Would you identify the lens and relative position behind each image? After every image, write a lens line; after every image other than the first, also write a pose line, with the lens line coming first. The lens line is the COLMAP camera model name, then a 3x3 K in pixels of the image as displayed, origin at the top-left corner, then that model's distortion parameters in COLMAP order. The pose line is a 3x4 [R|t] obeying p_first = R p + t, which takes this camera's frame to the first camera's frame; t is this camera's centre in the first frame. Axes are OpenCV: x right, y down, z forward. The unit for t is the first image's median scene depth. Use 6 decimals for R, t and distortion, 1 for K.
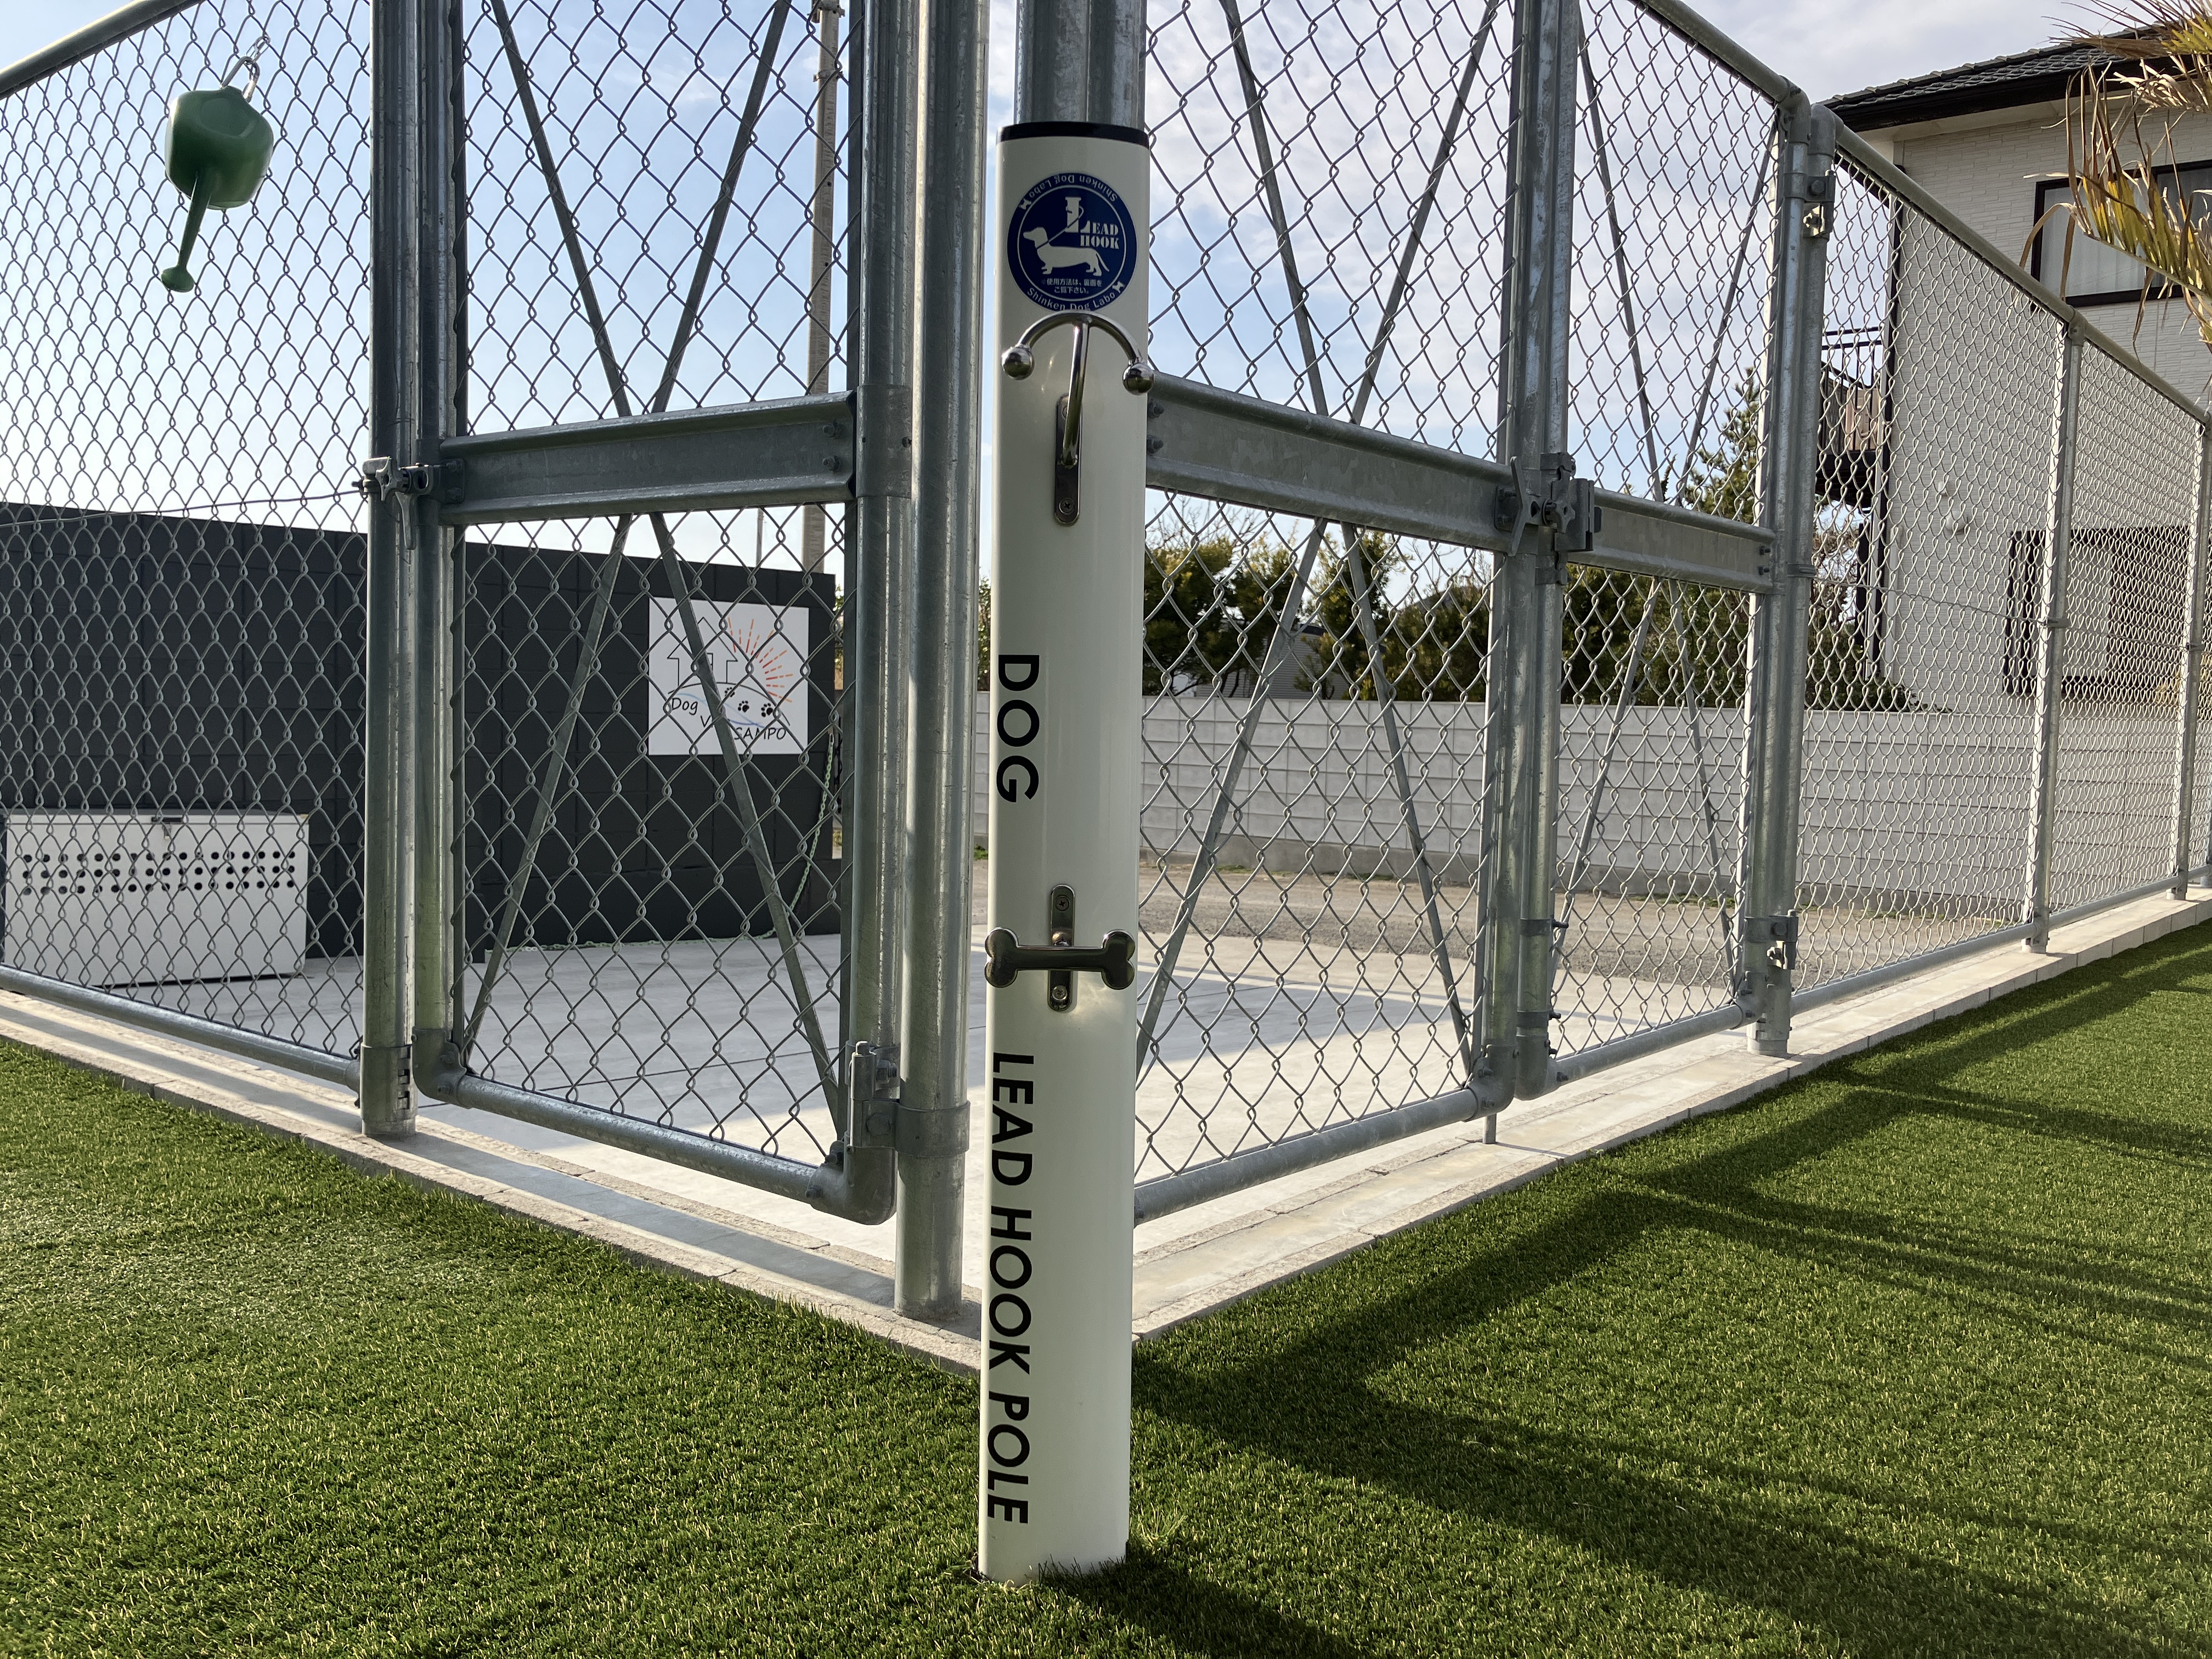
lens RADIAL K [[1809.9, 0, 1108.0], [0, 1809.9, 816.4], [0, 0, 1]] dist [0.049858, -0.071369]
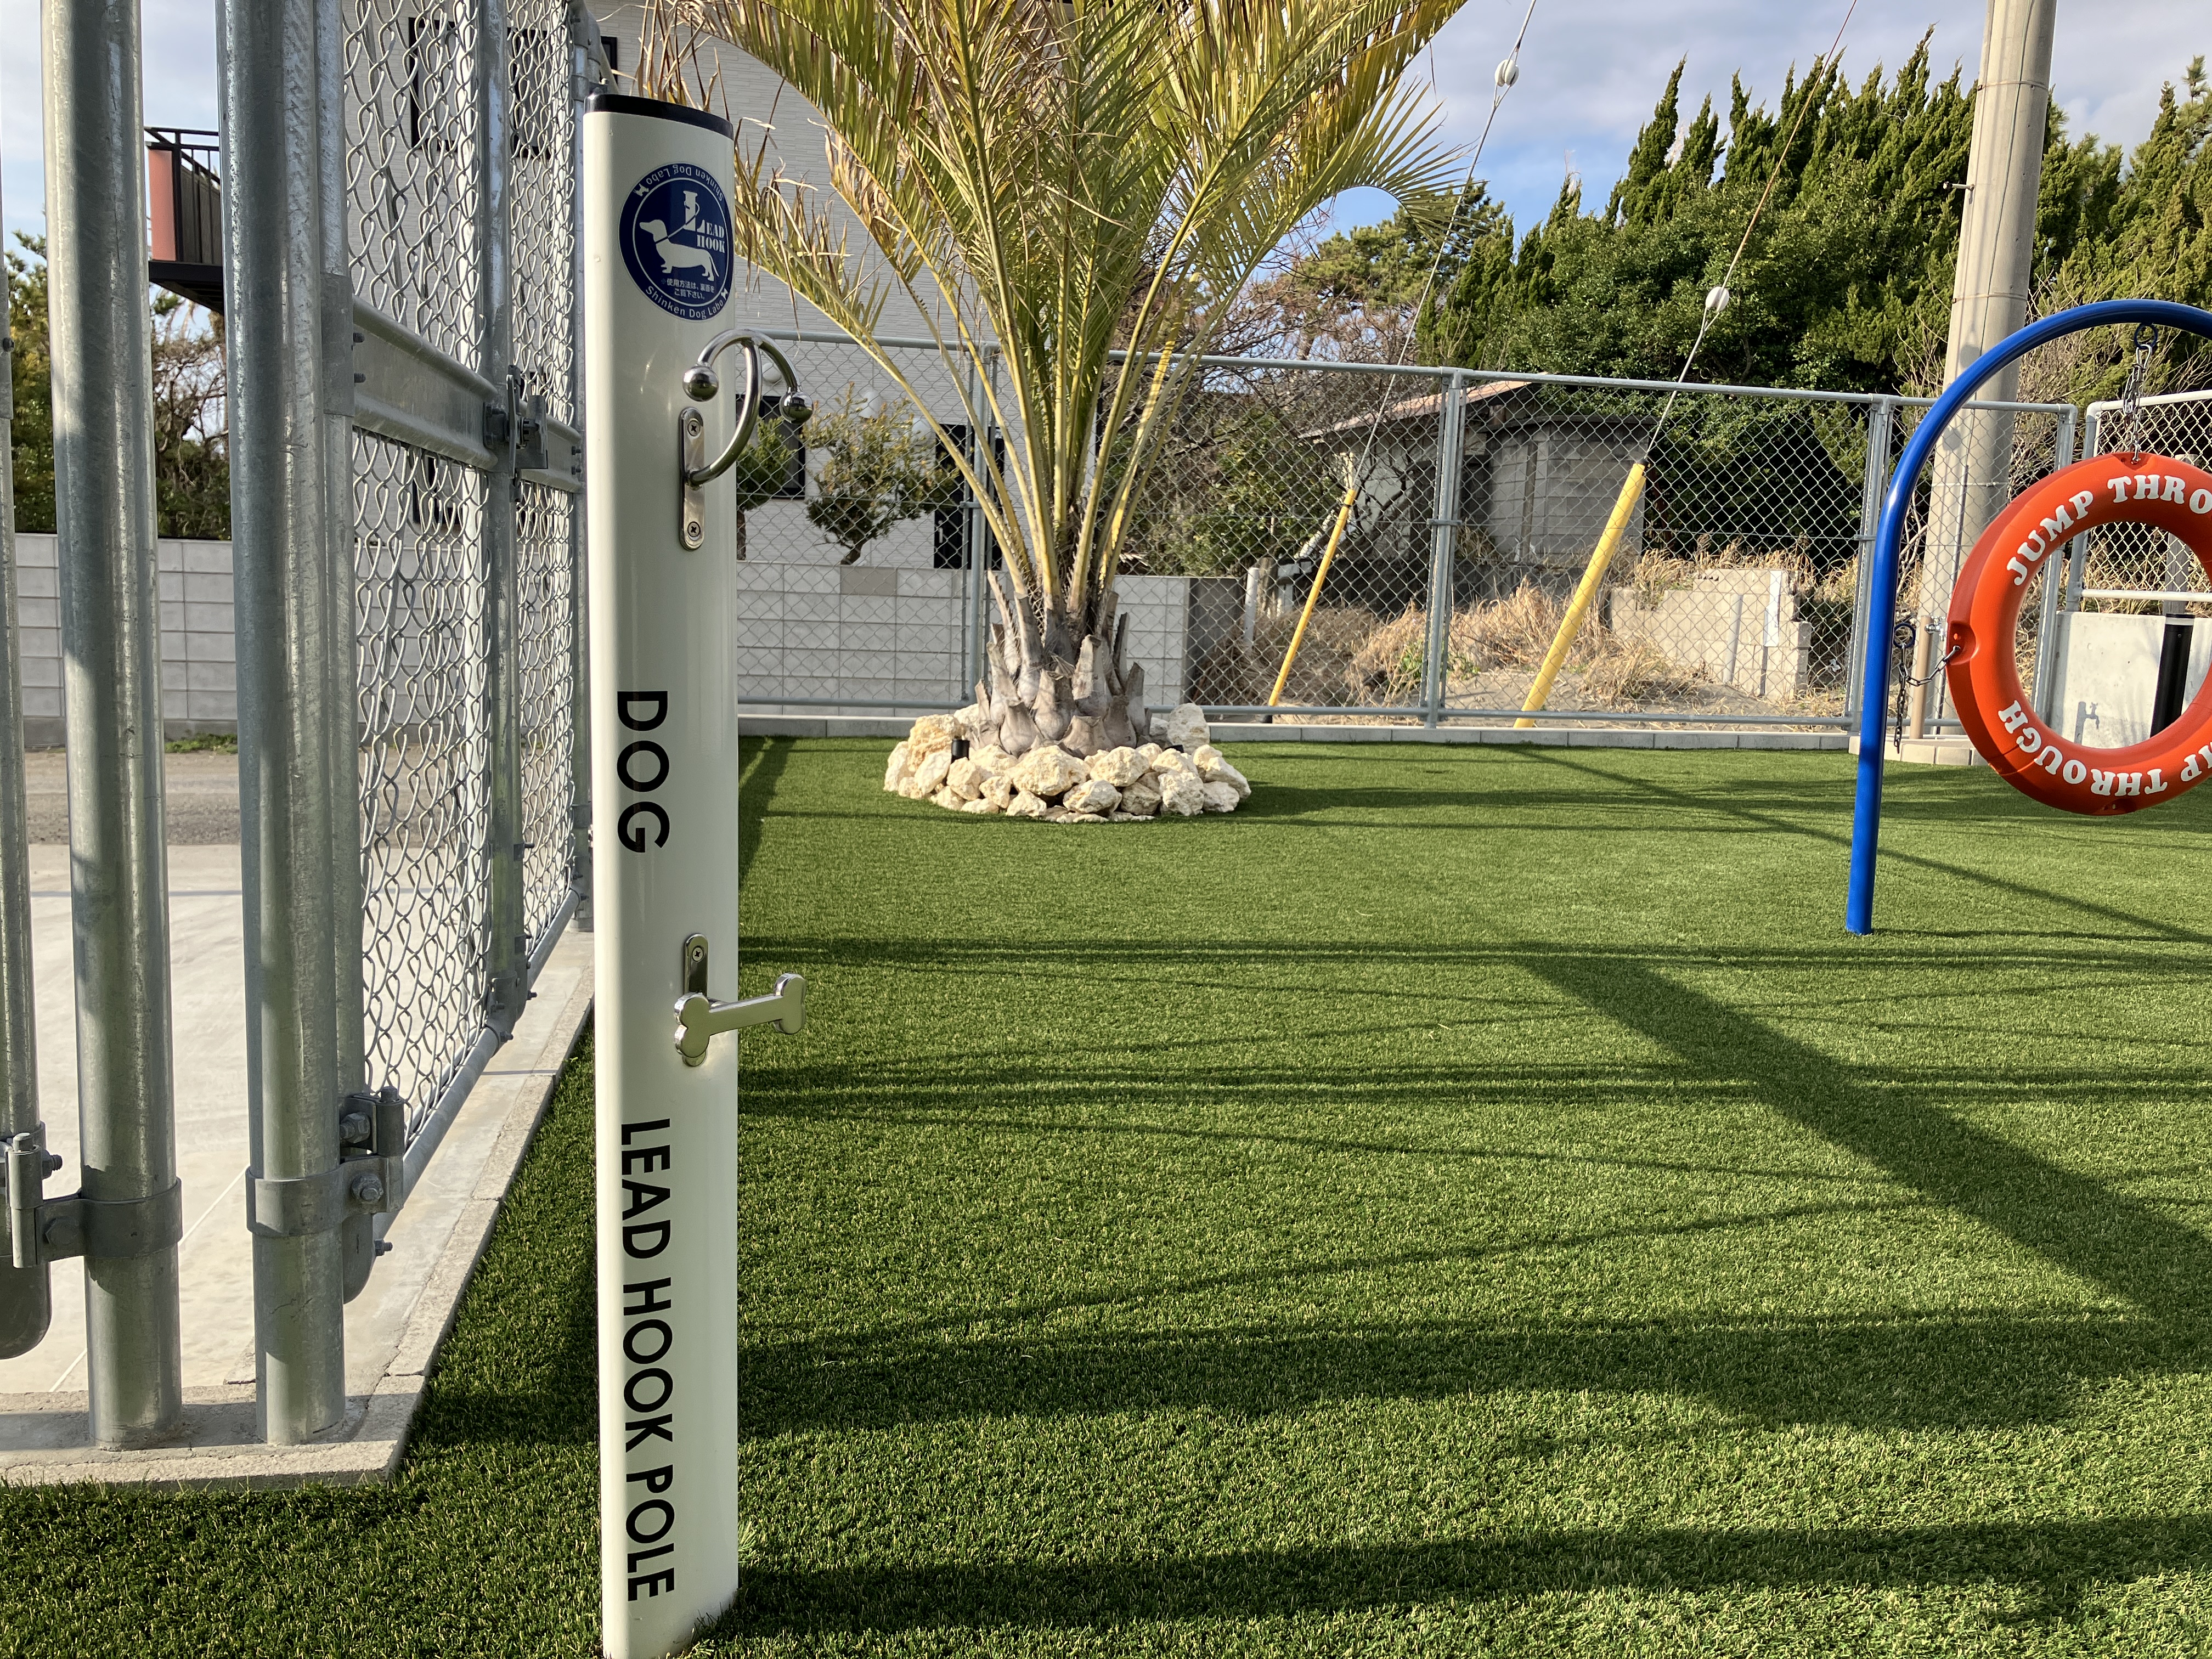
lens RADIAL K [[1809.9, 0, 1105.4], [0, 1809.9, 831.6], [0, 0, 1]] dist [0.049858, -0.071369]
pose [[0.675778, -0.114269, 0.728194, -0.551157], [0.037410, 0.991954, 0.120942, -0.119107], [-0.736155, -0.054488, 0.674616, 0.204609]]
